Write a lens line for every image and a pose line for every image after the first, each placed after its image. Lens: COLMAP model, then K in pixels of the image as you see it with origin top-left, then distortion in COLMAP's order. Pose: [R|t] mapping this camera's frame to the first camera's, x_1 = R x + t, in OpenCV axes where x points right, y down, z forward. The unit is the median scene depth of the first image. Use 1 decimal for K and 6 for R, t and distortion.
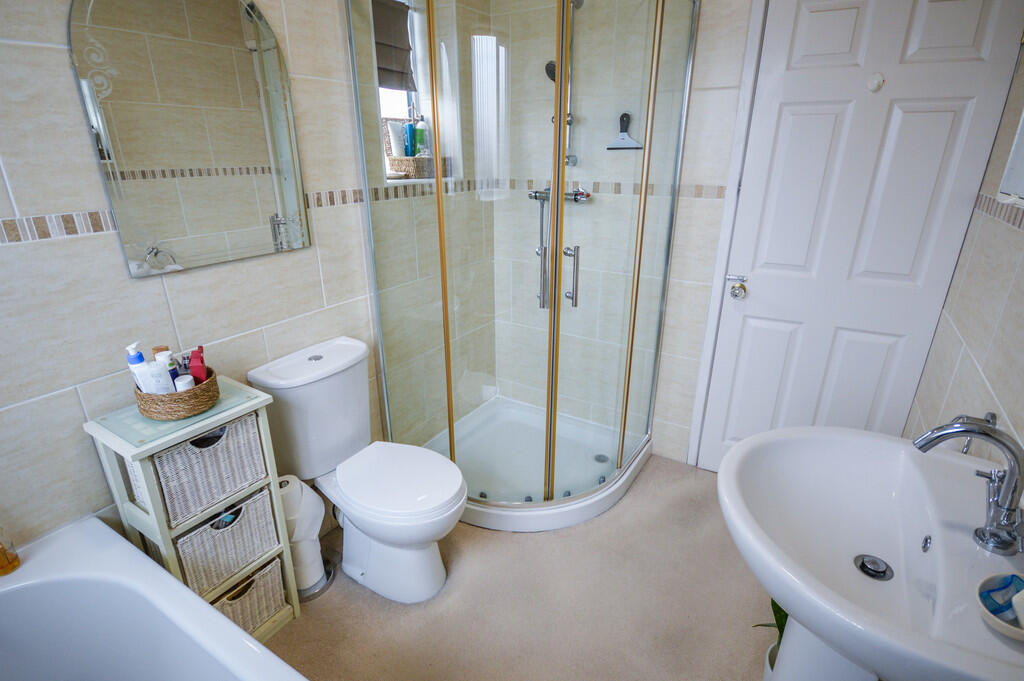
lens RADIAL K [[522.8, 0, 513.1], [0, 522.8, 348.3], [0, 0, 1]] dist [0.000359, 0.001229]
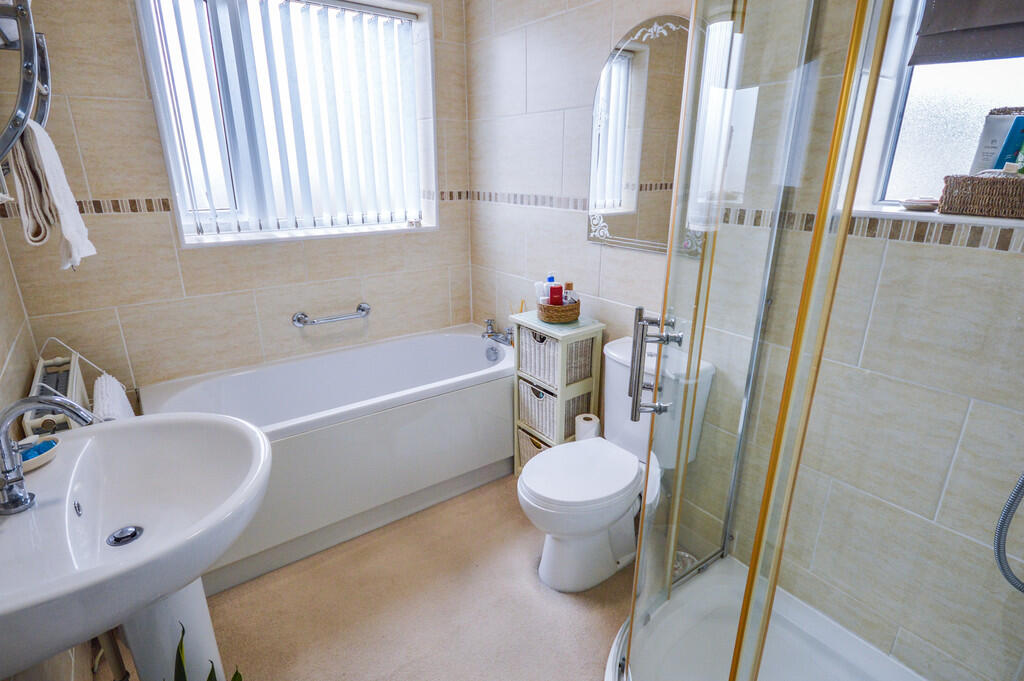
lens RADIAL K [[522.8, 0, 513.1], [0, 522.8, 348.3], [0, 0, 1]] dist [0.000359, 0.001229]
pose [[-0.315006, 0.298500, -0.900927, 0.939249], [-0.338036, 0.851716, 0.400389, -0.428628], [0.886850, 0.430671, -0.167392, 1.166444]]
